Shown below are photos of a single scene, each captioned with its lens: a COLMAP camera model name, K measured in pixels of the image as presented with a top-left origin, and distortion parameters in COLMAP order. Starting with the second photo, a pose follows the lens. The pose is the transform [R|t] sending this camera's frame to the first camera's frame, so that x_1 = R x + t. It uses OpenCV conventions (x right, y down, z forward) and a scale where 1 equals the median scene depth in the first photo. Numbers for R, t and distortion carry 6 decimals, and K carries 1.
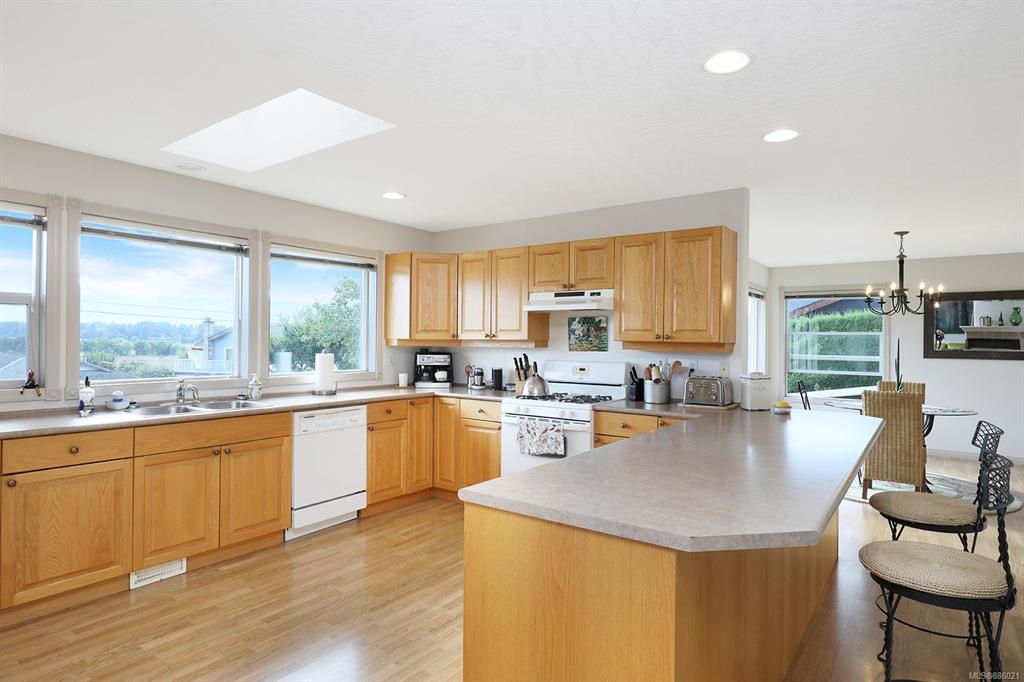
lens RADIAL K [[563.6, 0, 491.3], [0, 563.6, 336.3], [0, 0, 1]] dist [-0.070404, -0.000032]
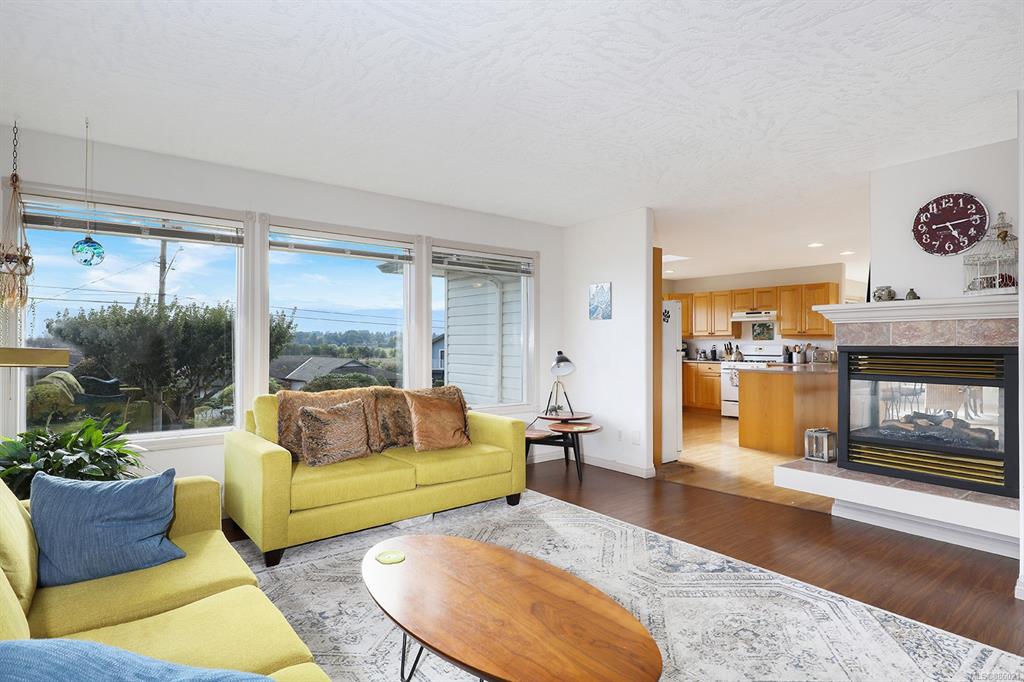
lens RADIAL K [[536.7, 0, 507.3], [0, 536.7, 341.7], [0, 0, 1]] dist [0.005067, -0.001304]
pose [[0.971181, -0.012901, -0.237995, -0.282243], [0.013745, 0.999904, 0.001889, 0.016526], [0.237947, -0.005105, 0.971265, -1.190717]]
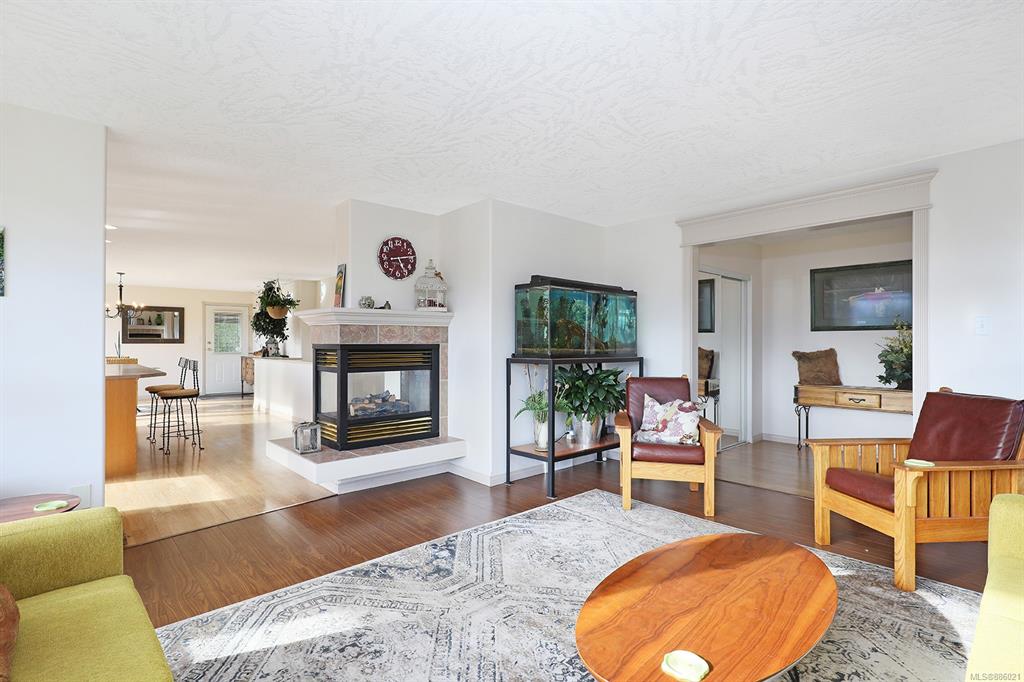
lens RADIAL K [[488.9, 0, 520.3], [0, 488.9, 343.6], [0, 0, 1]] dist [-0.009921, 0.000341]
pose [[0.155331, -0.014566, 0.987755, -0.807494], [-0.003646, 0.999876, 0.015318, 0.016257], [-0.987856, -0.005980, 0.155259, -0.681463]]
